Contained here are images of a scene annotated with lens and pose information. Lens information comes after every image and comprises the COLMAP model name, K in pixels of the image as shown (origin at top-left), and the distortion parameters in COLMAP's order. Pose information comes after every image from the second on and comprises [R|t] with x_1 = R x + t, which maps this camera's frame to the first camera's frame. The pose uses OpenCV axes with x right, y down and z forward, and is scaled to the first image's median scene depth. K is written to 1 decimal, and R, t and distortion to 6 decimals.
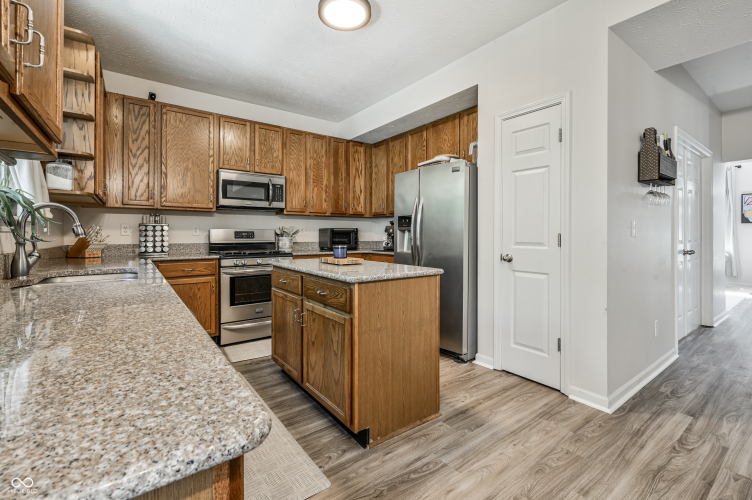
lens RADIAL K [[330.1, 0, 373.5], [0, 330.1, 232.8], [0, 0, 1]] dist [0.000209, -0.000046]
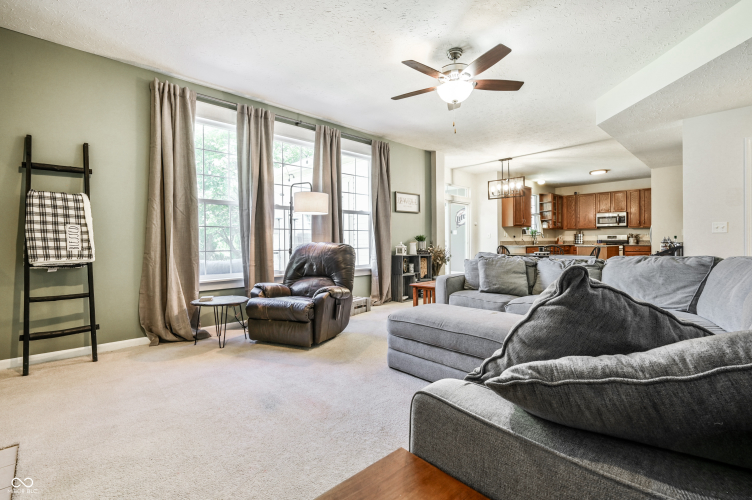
lens RADIAL K [[339.7, 0, 383.1], [0, 339.7, 238.5], [0, 0, 1]] dist [0.002786, 0.000039]
pose [[0.132988, -0.007398, -0.991090, 2.103642], [0.010362, 0.999928, -0.006074, 0.015958], [0.991063, -0.009462, 0.133055, -1.145076]]
